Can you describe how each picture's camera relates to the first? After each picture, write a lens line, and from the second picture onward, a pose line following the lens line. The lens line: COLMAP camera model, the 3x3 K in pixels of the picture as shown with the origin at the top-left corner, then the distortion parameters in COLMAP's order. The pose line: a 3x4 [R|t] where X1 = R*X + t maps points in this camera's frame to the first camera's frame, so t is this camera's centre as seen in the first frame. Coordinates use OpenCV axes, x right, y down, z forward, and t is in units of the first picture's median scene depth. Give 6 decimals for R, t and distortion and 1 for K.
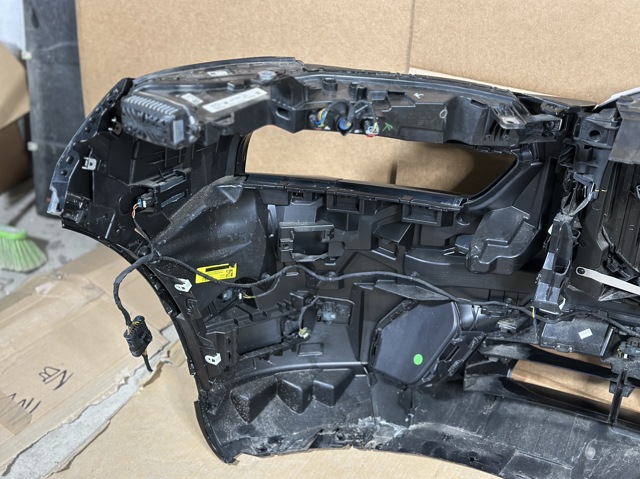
lens RADIAL K [[887.5, 0, 320.0], [0, 887.5, 239.5], [0, 0, 1]] dist [0.208768, -0.463253]
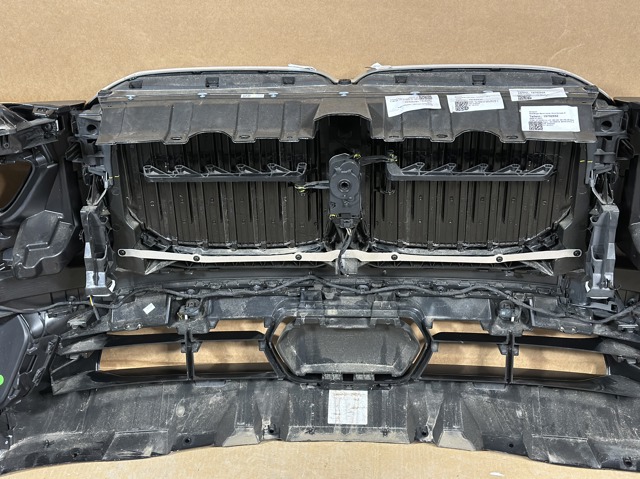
lens RADIAL K [[887.5, 0, 320.0], [0, 887.5, 239.5], [0, 0, 1]] dist [0.208768, -0.463253]
pose [[0.893969, -0.243590, 0.376142, 0.091380], [0.257501, 0.966181, 0.013702, 0.062683], [-0.366759, 0.084608, 0.926461, -0.100677]]
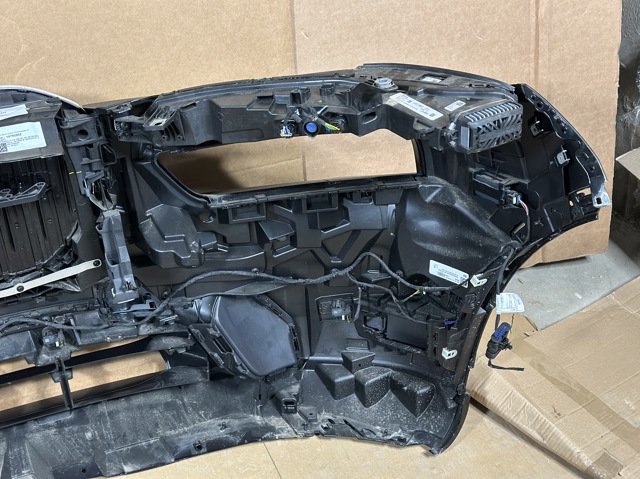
lens RADIAL K [[887.5, 0, 320.0], [0, 887.5, 239.5], [0, 0, 1]] dist [0.208768, -0.463253]
pose [[0.586705, -0.422955, 0.690570, 0.175118], [0.453017, 0.878269, 0.153034, 0.095910], [-0.671233, 0.223054, 0.706890, -0.144553]]
